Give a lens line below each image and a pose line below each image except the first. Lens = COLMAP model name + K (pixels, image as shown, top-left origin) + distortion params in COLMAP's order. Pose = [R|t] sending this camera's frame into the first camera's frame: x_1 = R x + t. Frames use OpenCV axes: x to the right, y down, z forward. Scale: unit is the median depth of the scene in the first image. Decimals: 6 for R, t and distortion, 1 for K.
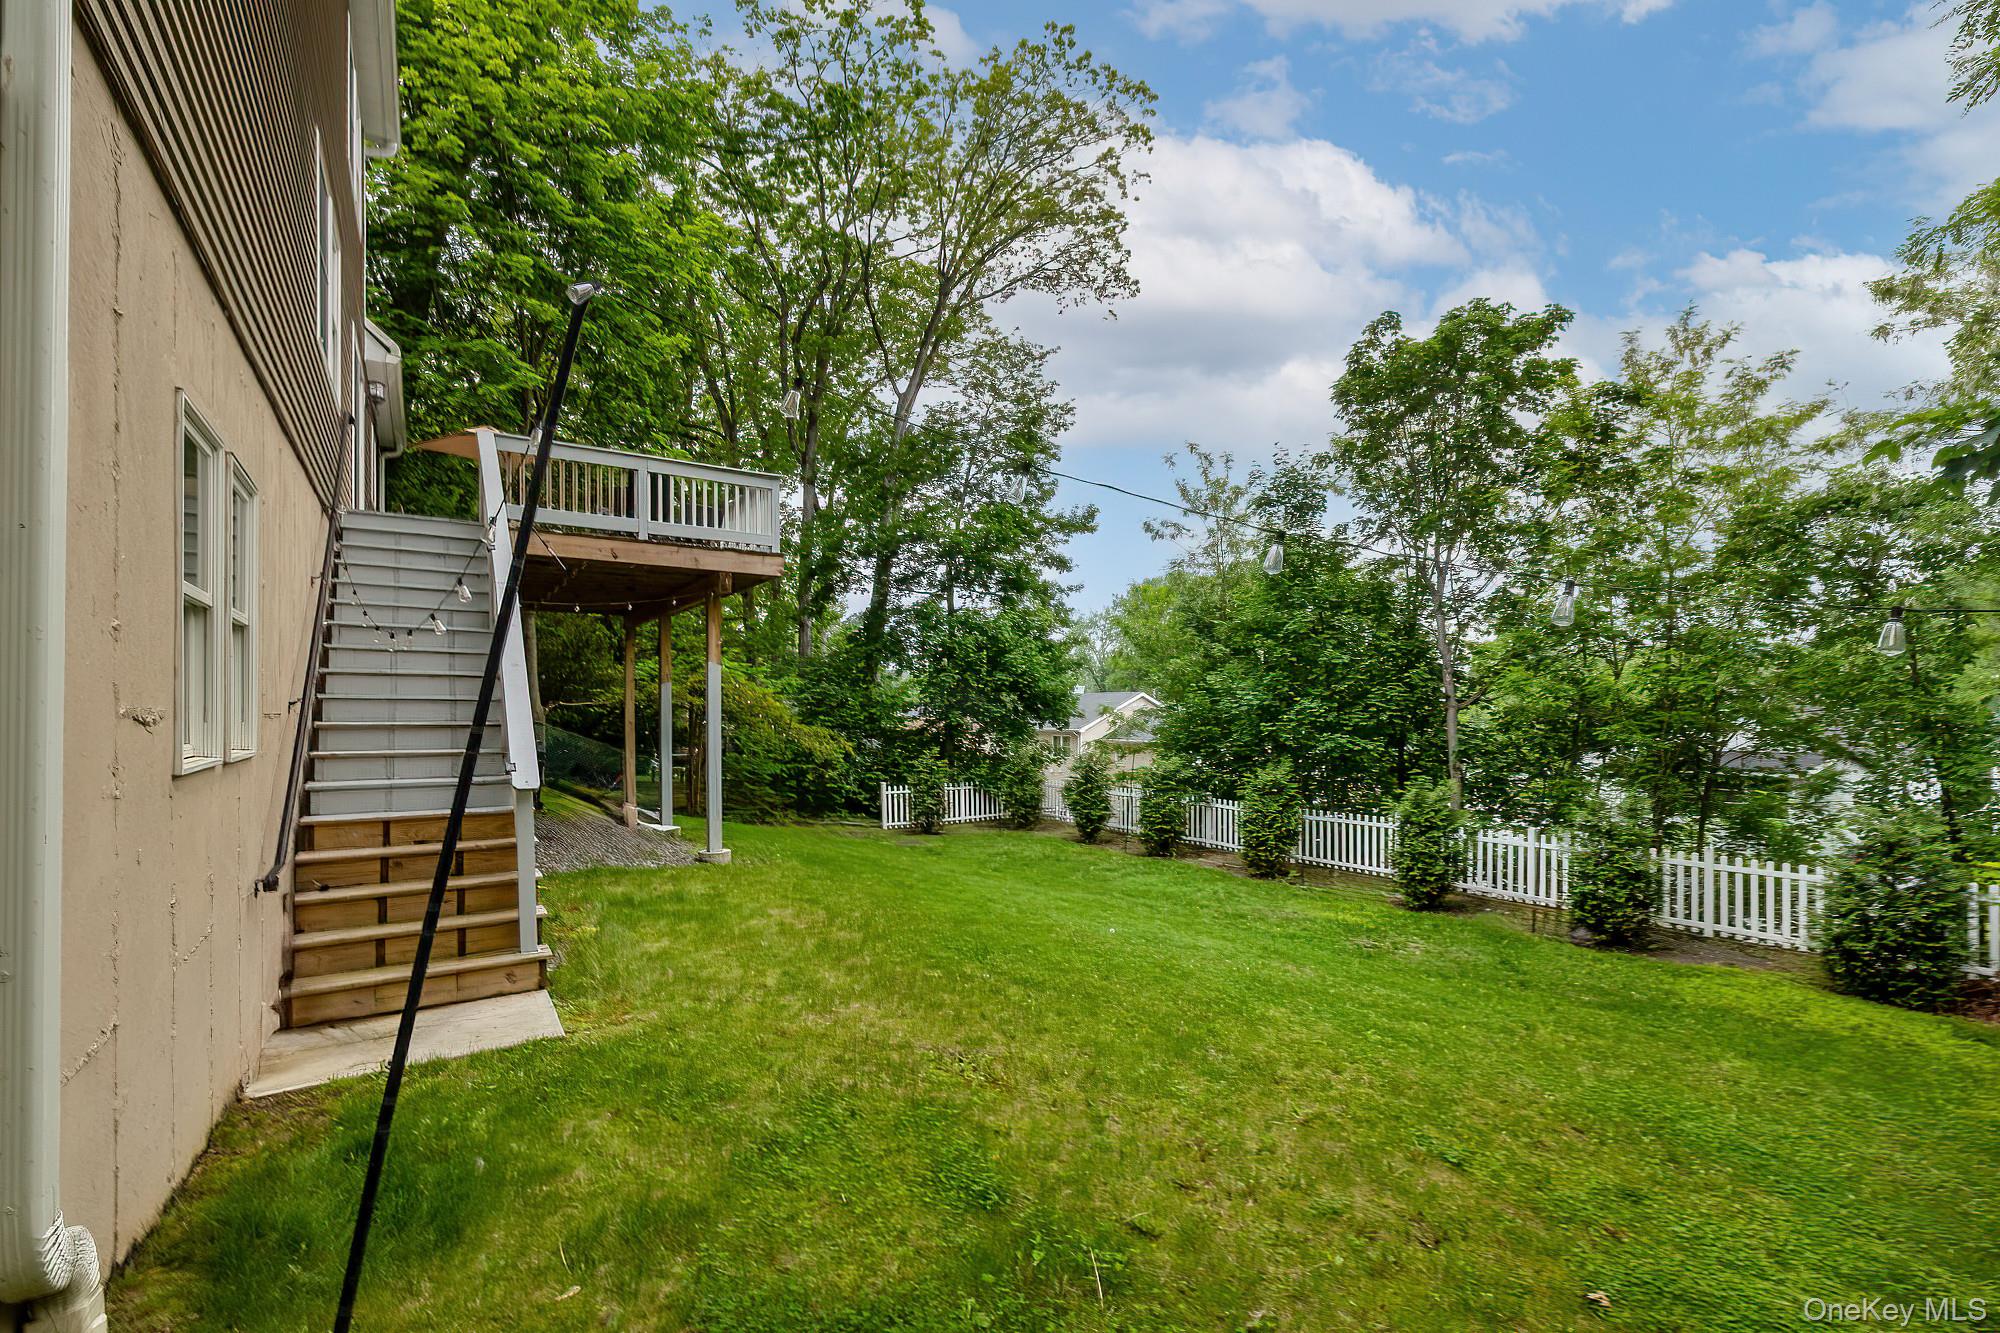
lens RADIAL K [[864.9, 0, 1010.3], [0, 864.9, 712.8], [0, 0, 1]] dist [-0.001047, -0.000331]
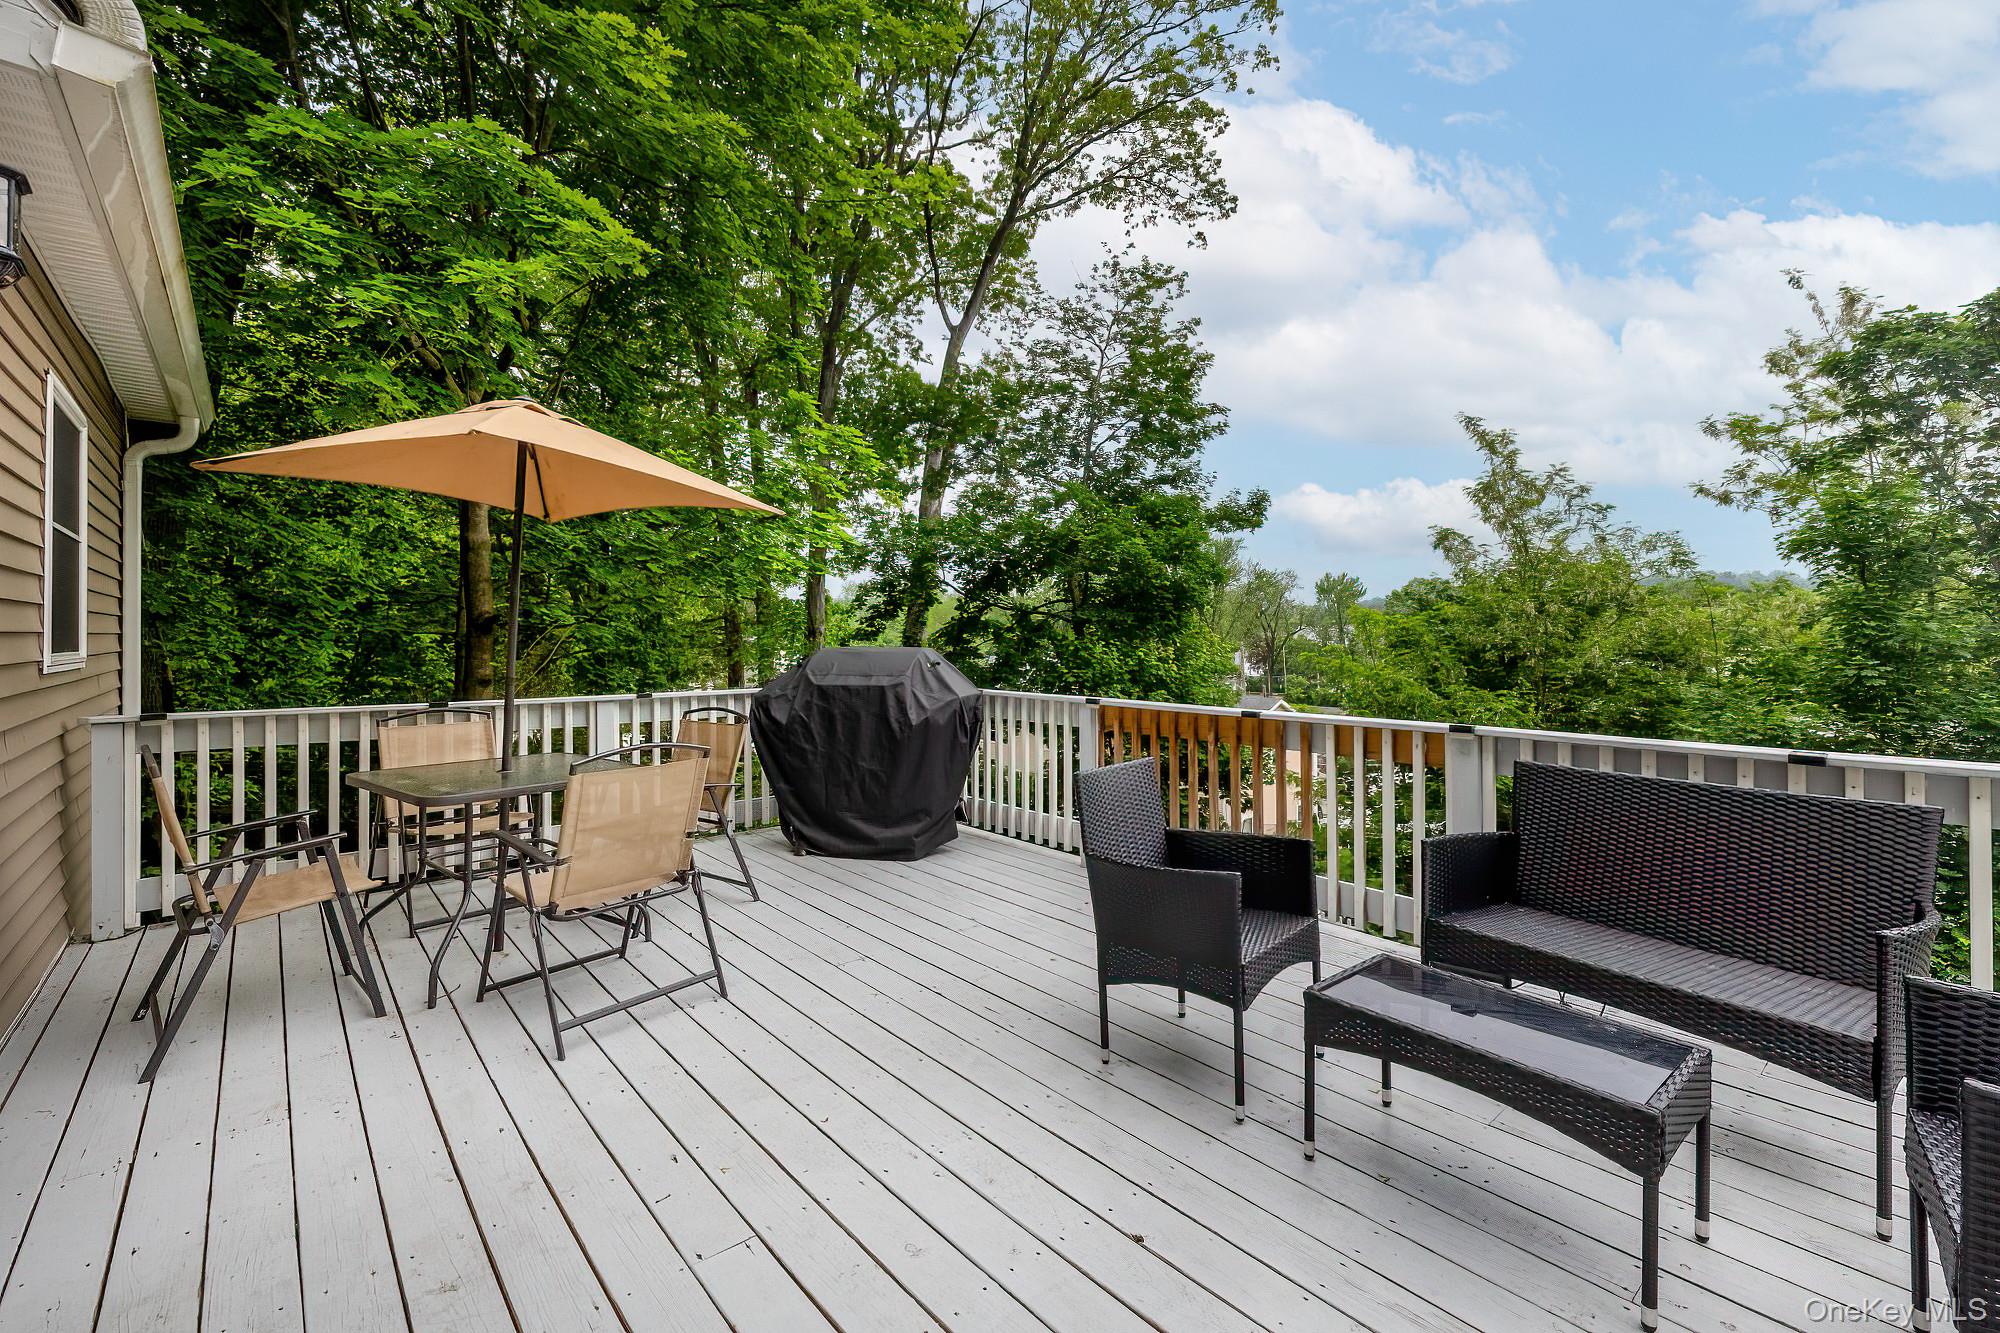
lens RADIAL K [[844.4, 0, 997.0], [0, 844.4, 646.8], [0, 0, 1]] dist [0.000117, 0.000250]
pose [[0.993476, -0.000166, 0.114043, -0.163114], [-0.000456, 0.999985, 0.005423, -0.085653], [-0.114042, -0.005440, 0.993461, 0.242066]]
